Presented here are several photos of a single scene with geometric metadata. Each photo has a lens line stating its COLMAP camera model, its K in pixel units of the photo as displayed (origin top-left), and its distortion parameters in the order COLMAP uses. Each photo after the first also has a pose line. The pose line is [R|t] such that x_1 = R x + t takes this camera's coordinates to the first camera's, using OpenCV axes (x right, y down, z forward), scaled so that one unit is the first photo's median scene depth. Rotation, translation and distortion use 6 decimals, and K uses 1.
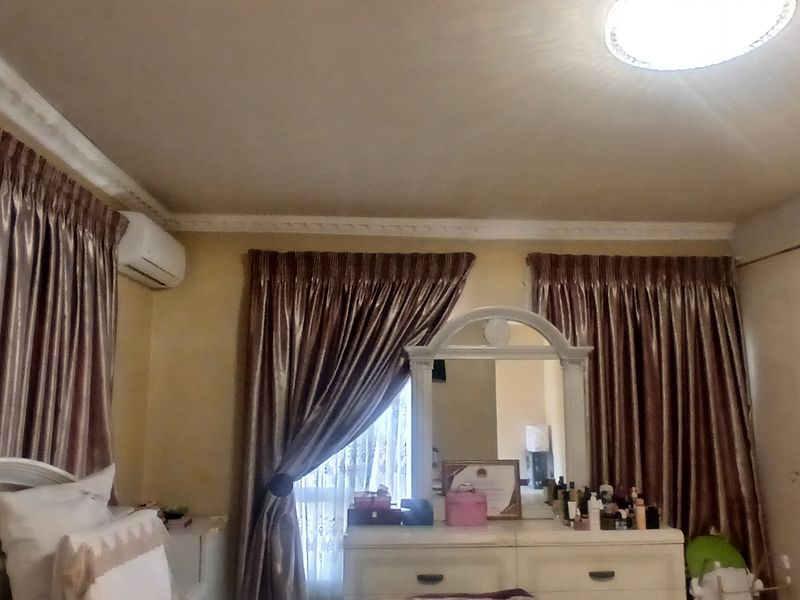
lens RADIAL K [[655.0, 0, 400.0], [0, 655.0, 300.0], [0, 0, 1]] dist [-0.011226, -0.005419]
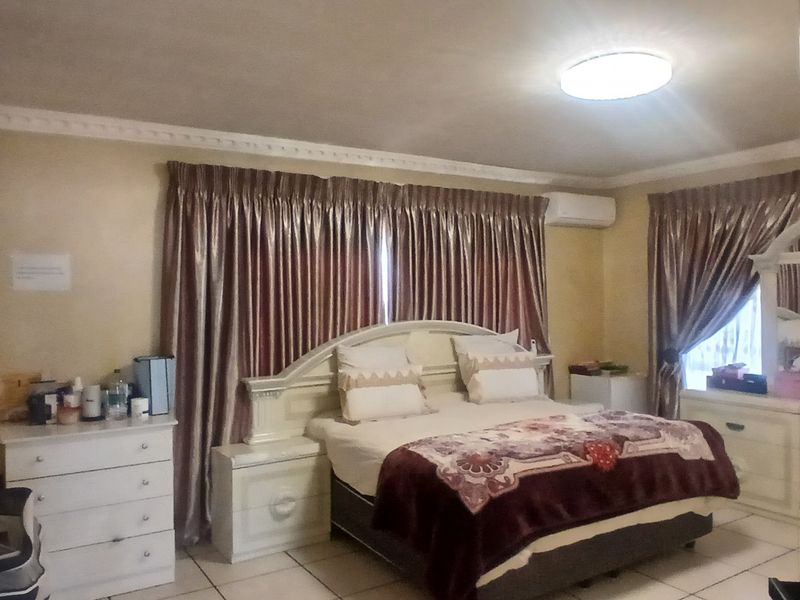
lens RADIAL K [[655.0, 0, 400.0], [0, 655.0, 300.0], [0, 0, 1]] dist [-0.011226, -0.005419]
pose [[0.454443, 0.008968, -0.890731, 0.841225], [0.137524, 0.987254, 0.080104, -0.039969], [0.880096, -0.158899, 0.447417, -0.170643]]
